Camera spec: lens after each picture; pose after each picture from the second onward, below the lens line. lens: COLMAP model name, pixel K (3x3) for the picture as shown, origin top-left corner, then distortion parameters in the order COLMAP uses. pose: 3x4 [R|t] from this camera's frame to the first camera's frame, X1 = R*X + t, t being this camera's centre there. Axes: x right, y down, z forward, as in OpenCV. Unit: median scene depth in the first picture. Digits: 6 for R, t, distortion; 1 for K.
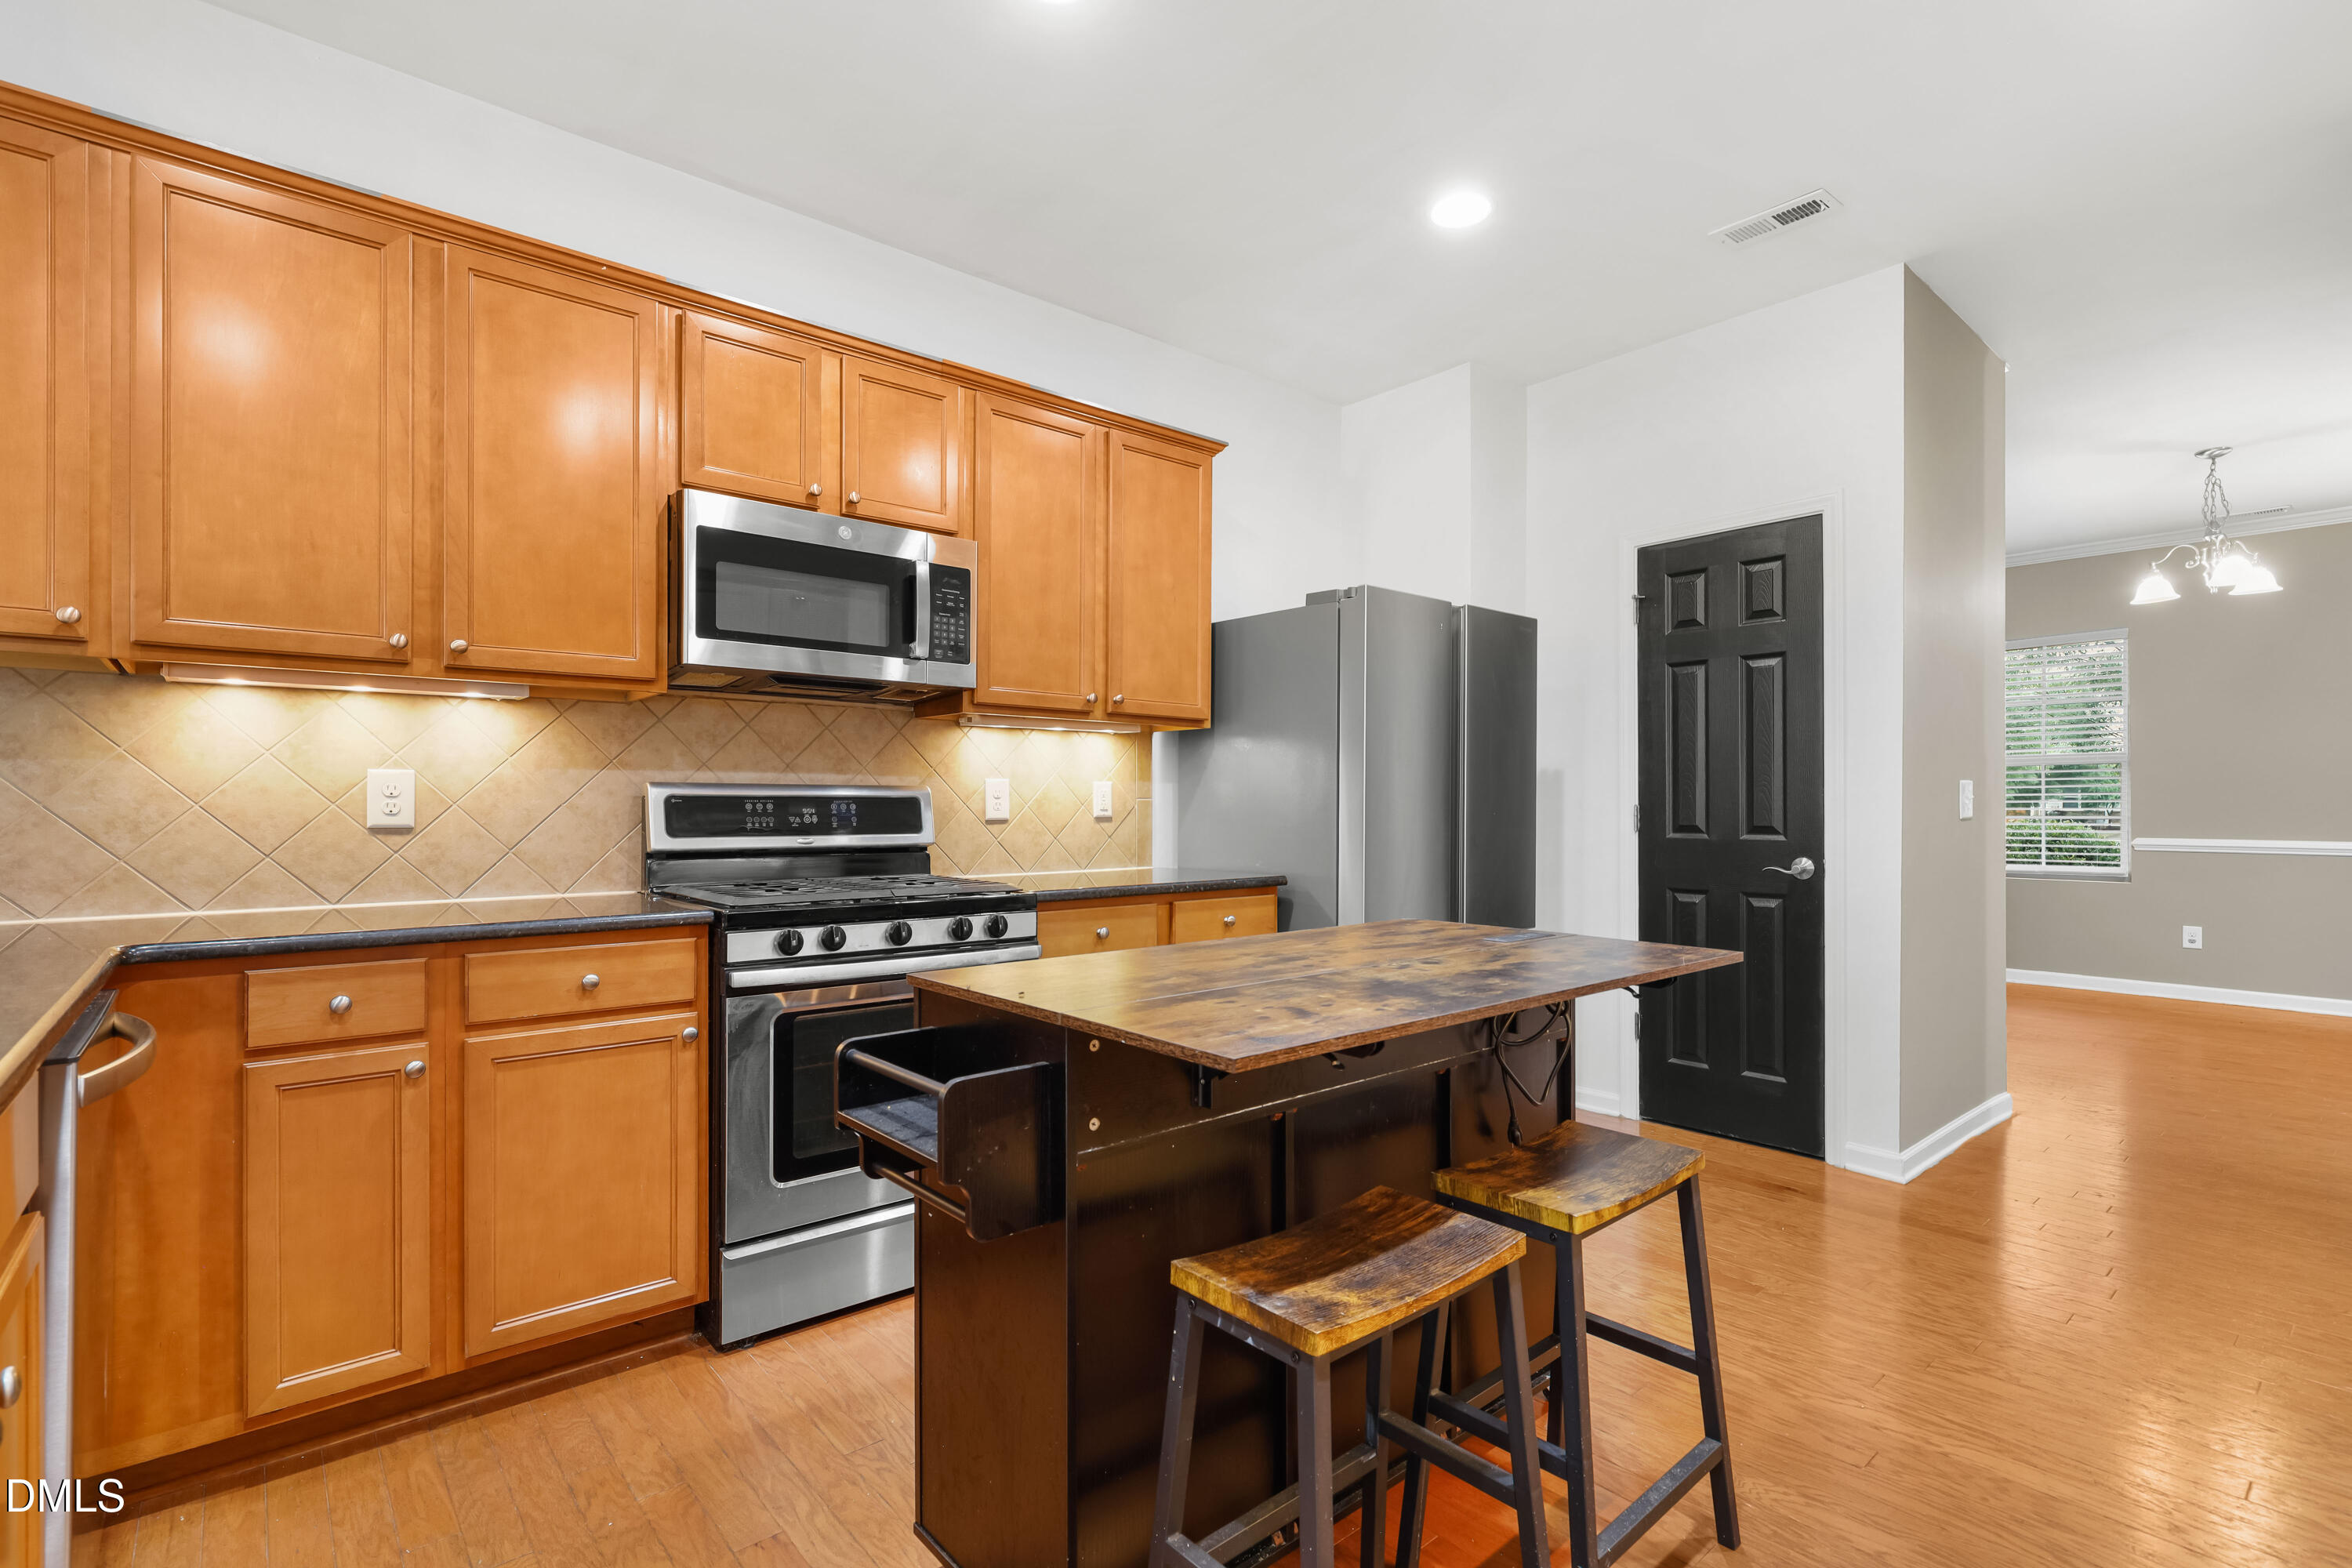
lens RADIAL K [[1092.7, 0, 1189.0], [0, 1092.7, 801.0], [0, 0, 1]] dist [0.001517, -0.000016]
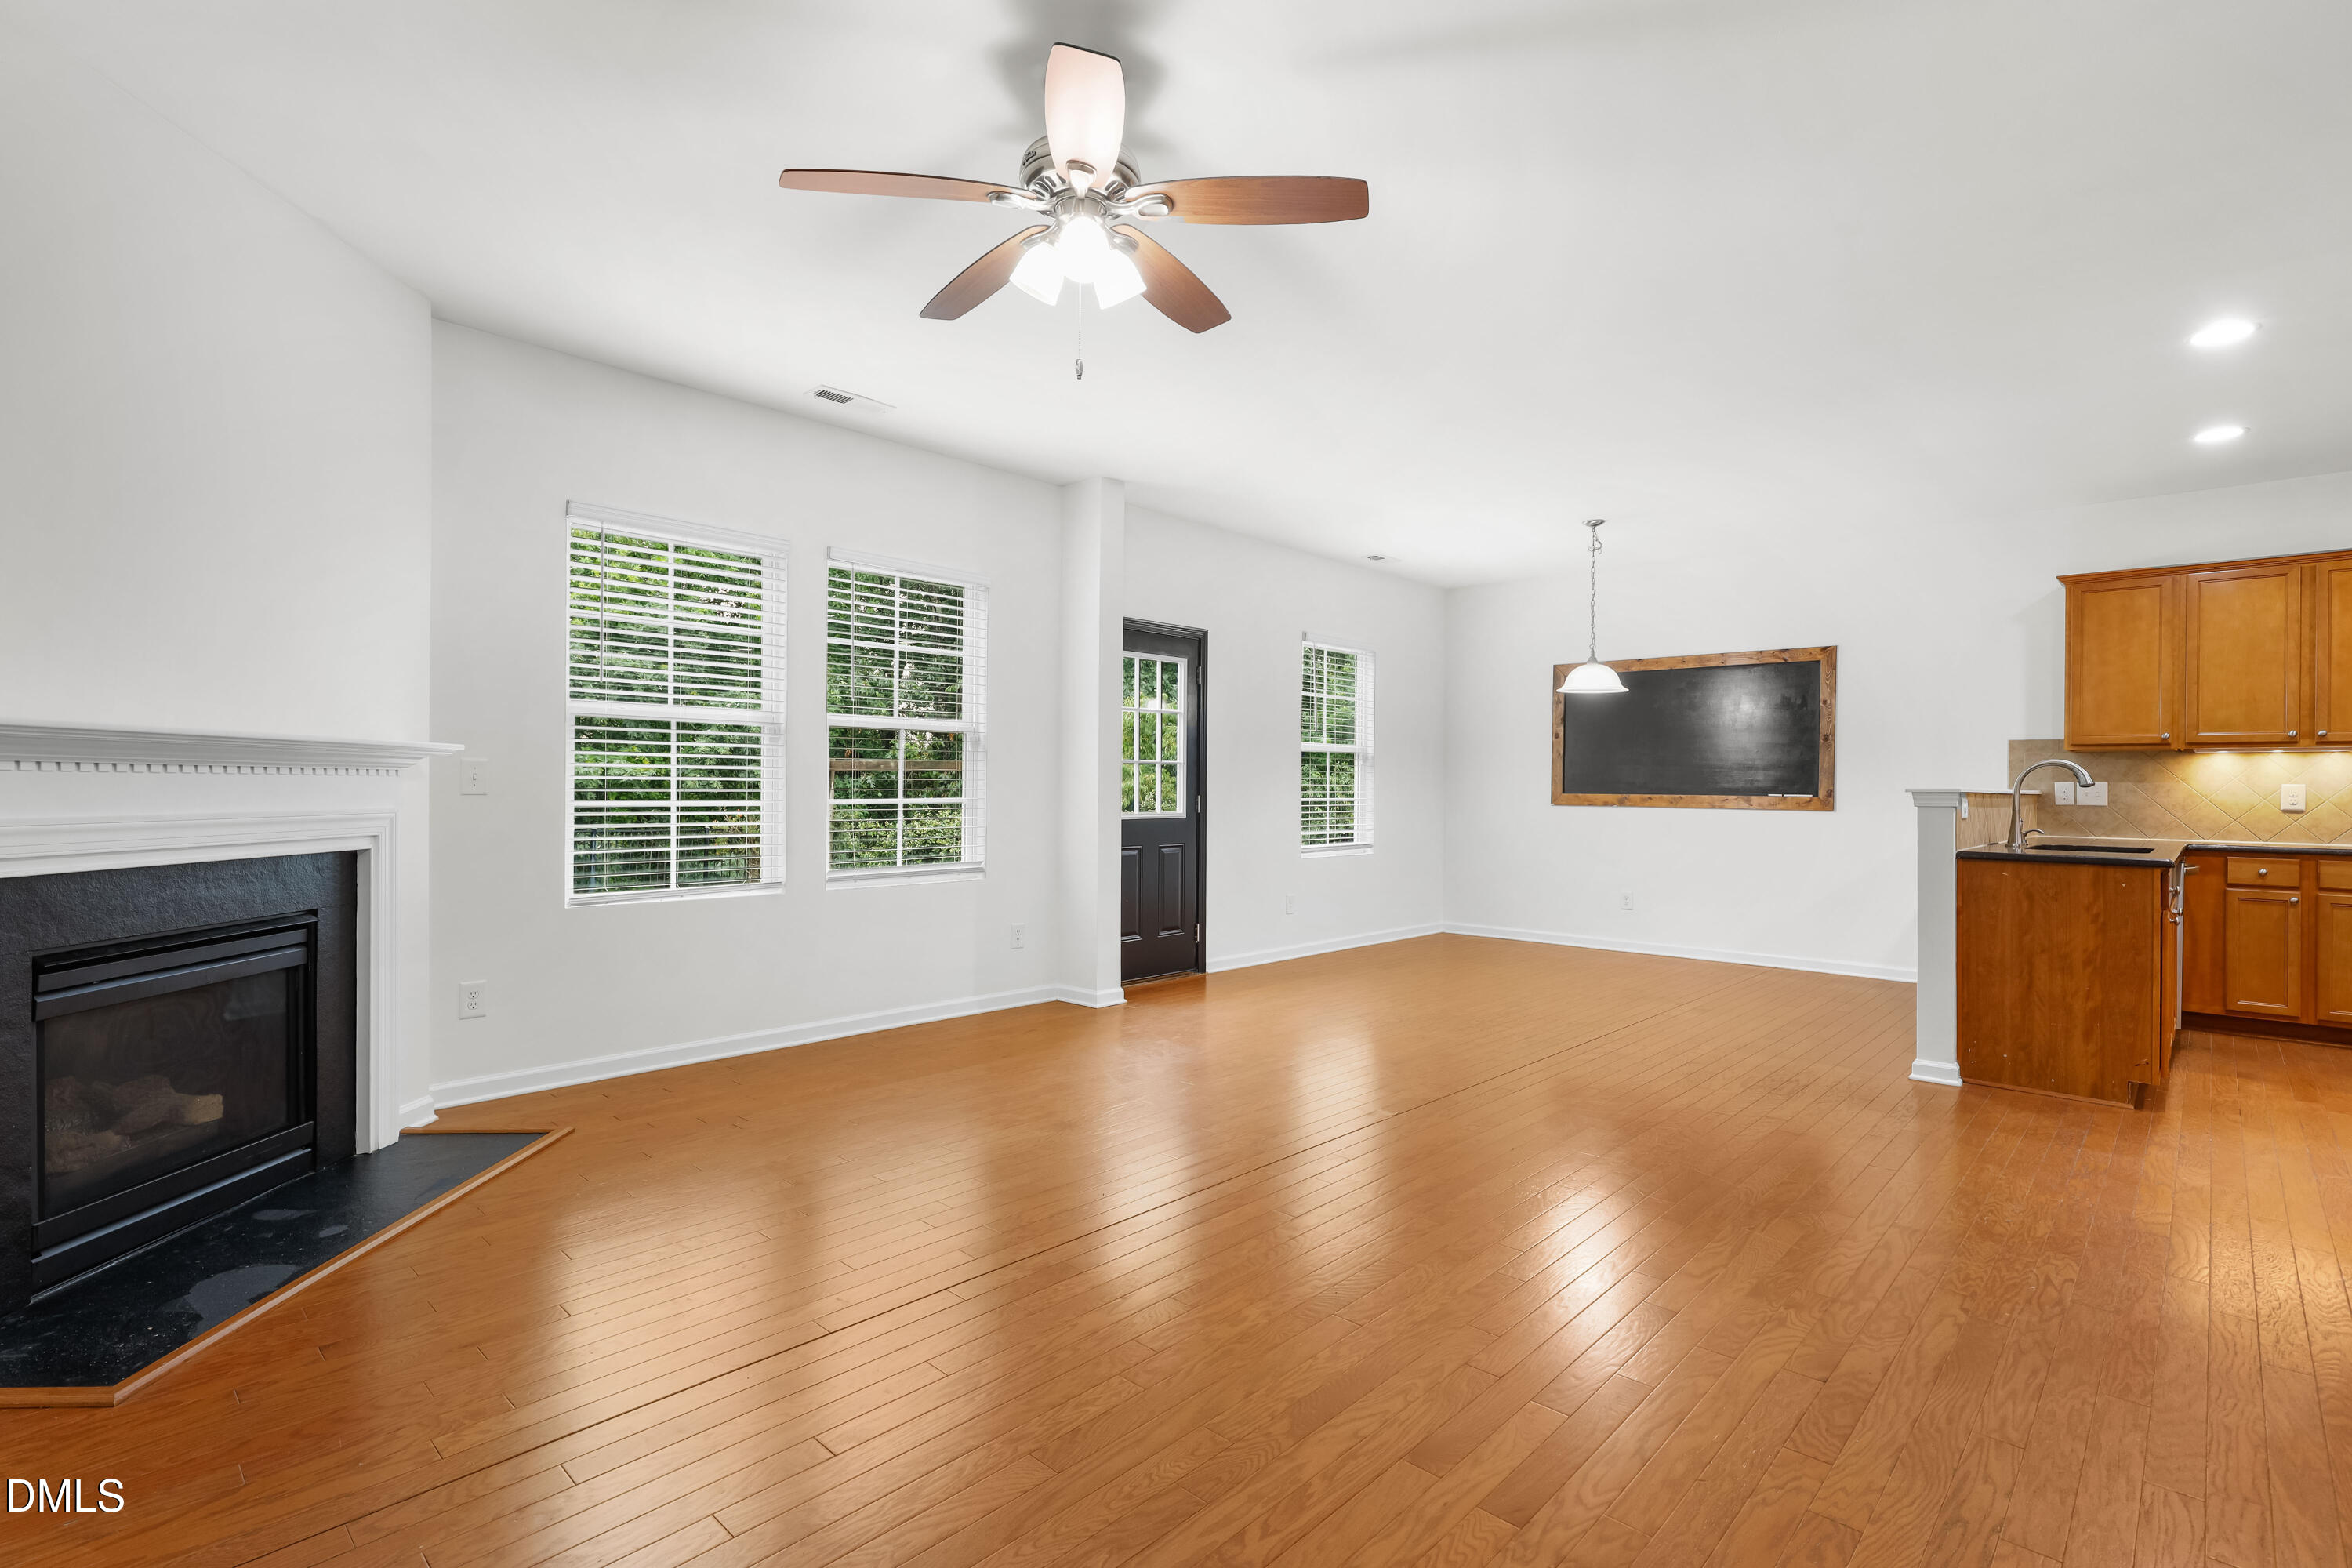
lens RADIAL K [[1084.3, 0, 1192.5], [0, 1084.3, 785.7], [0, 0, 1]] dist [0.002225, 0.000672]
pose [[0.105842, 0.000493, -0.994383, 1.464270], [-0.007742, 0.999970, -0.000329, -0.009758], [0.994353, 0.007733, 0.105843, -1.738050]]
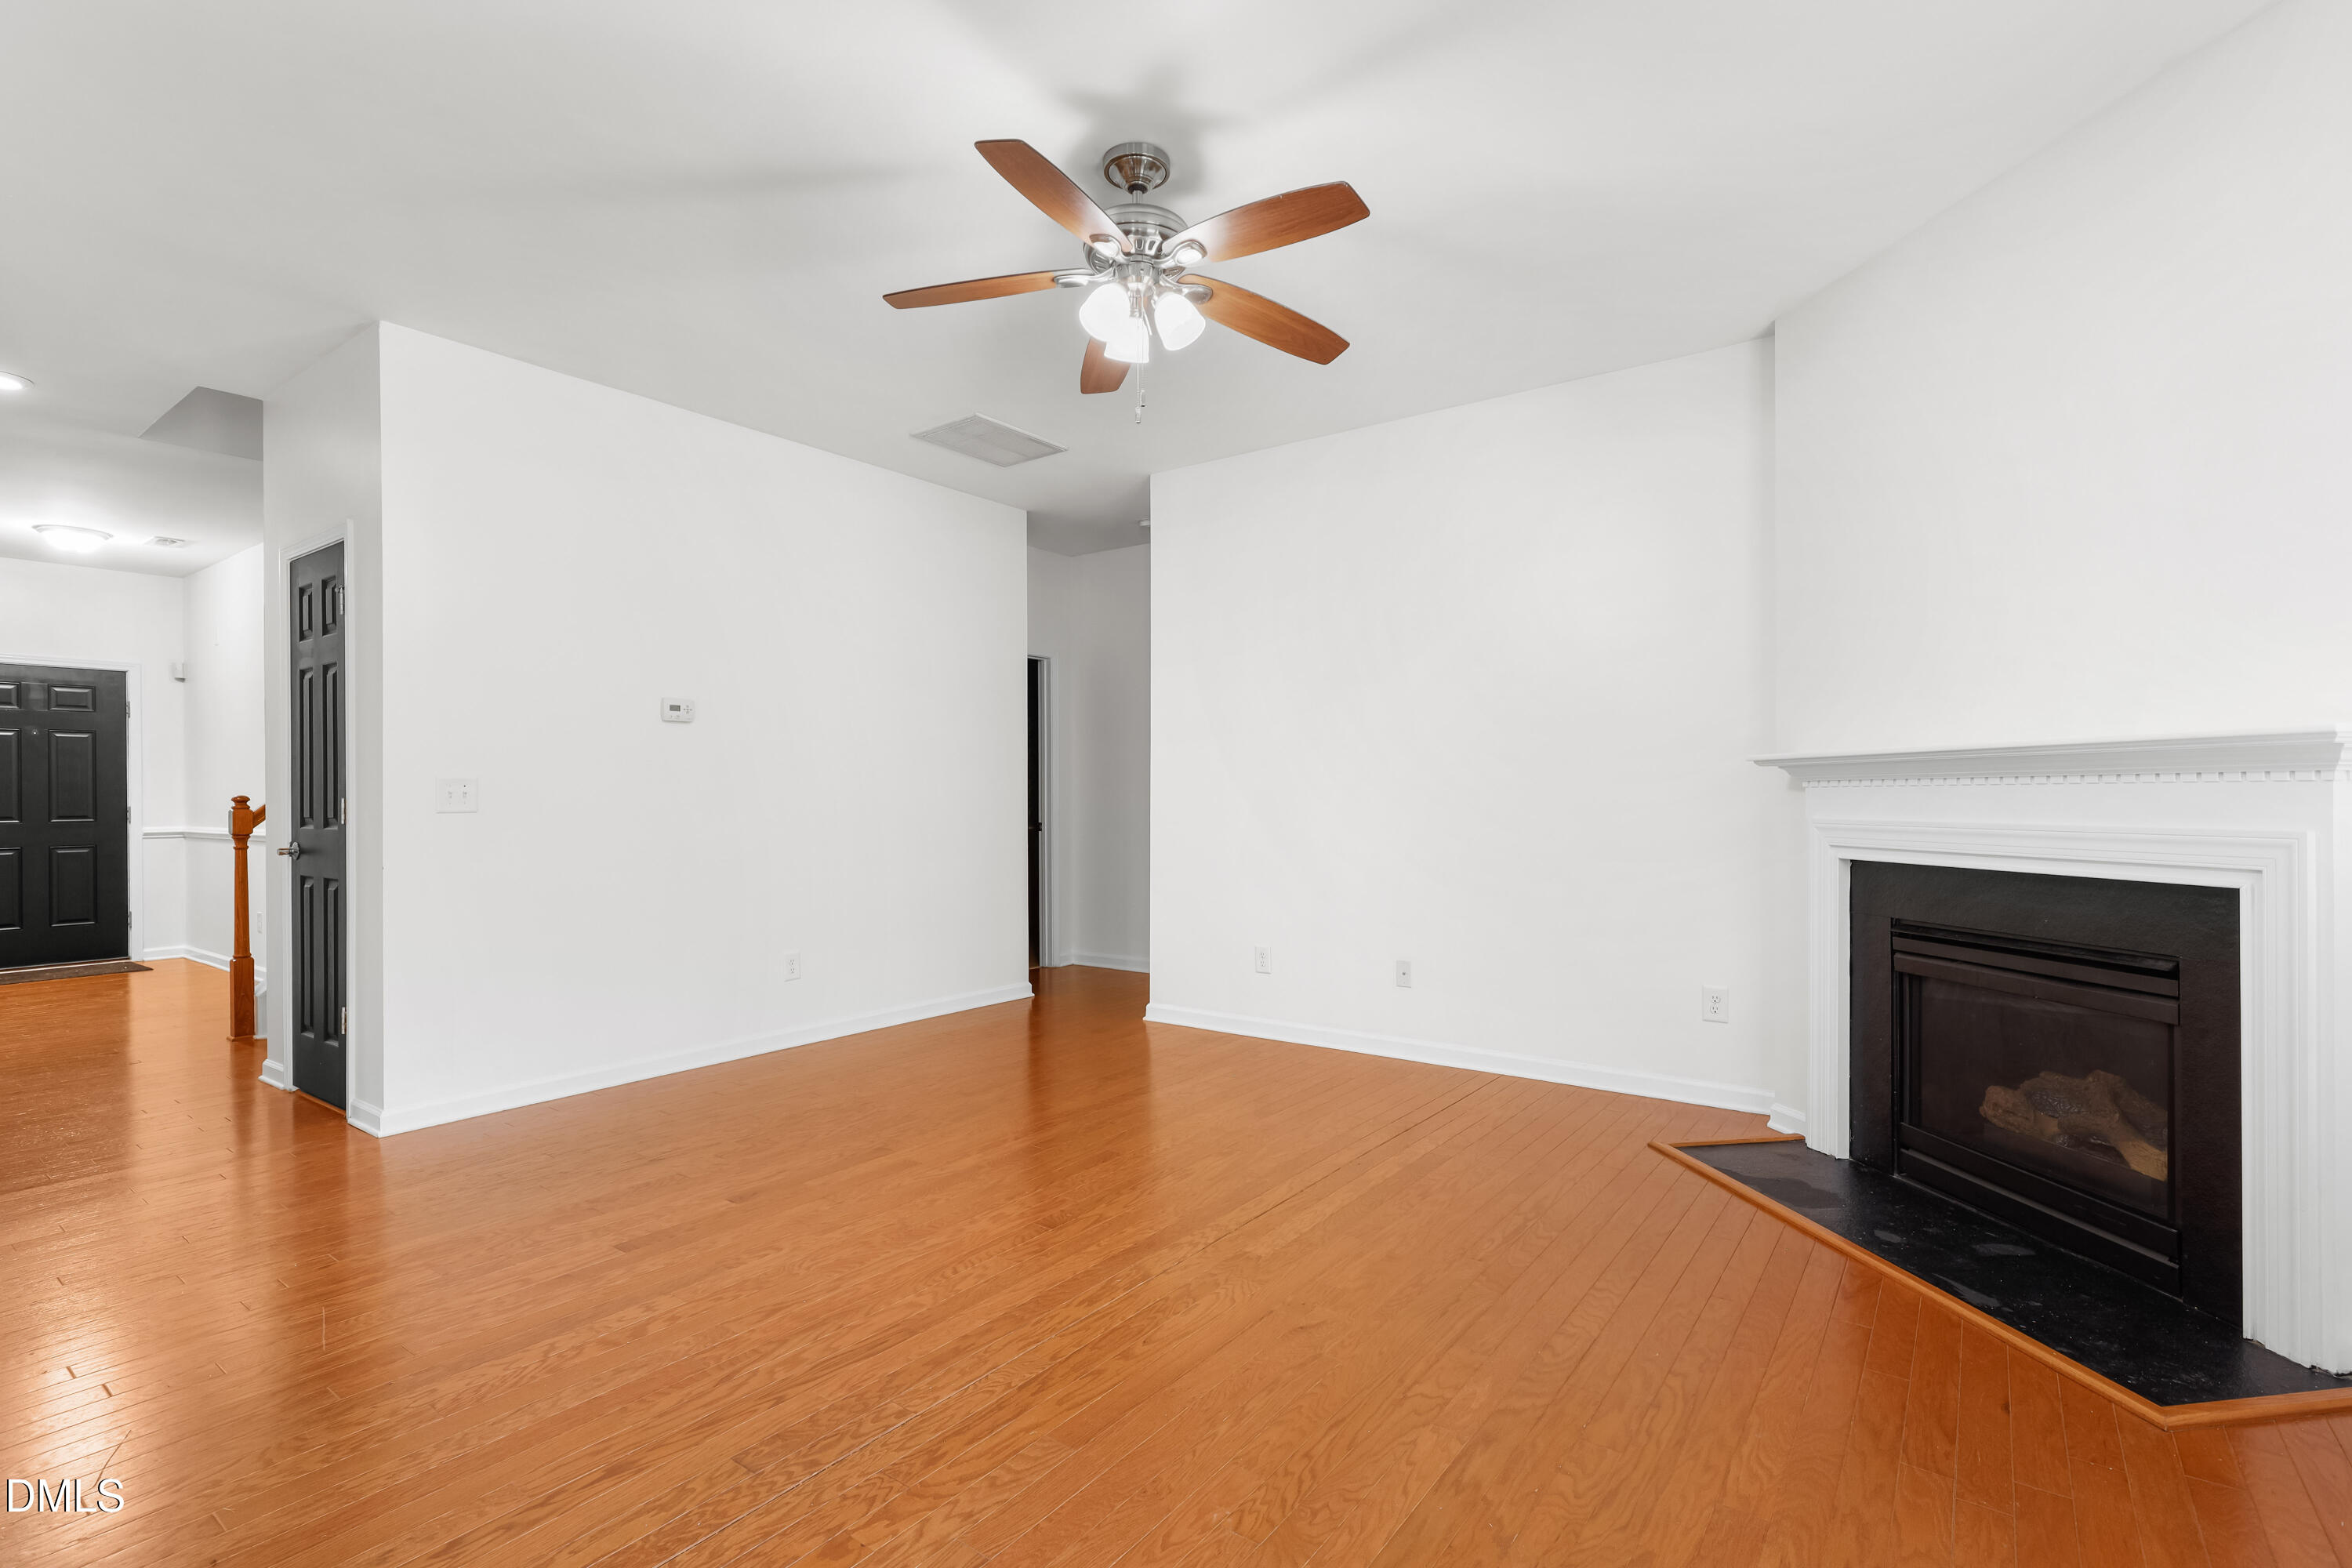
lens RADIAL K [[1111.9, 0, 1175.6], [0, 1111.9, 798.0], [0, 0, 1]] dist [0.001486, 0.000088]
pose [[-0.204983, -0.003486, 0.978759, -0.959876], [0.000497, 0.999993, 0.003666, -0.004998], [-0.978765, 0.001238, -0.204980, -1.511086]]
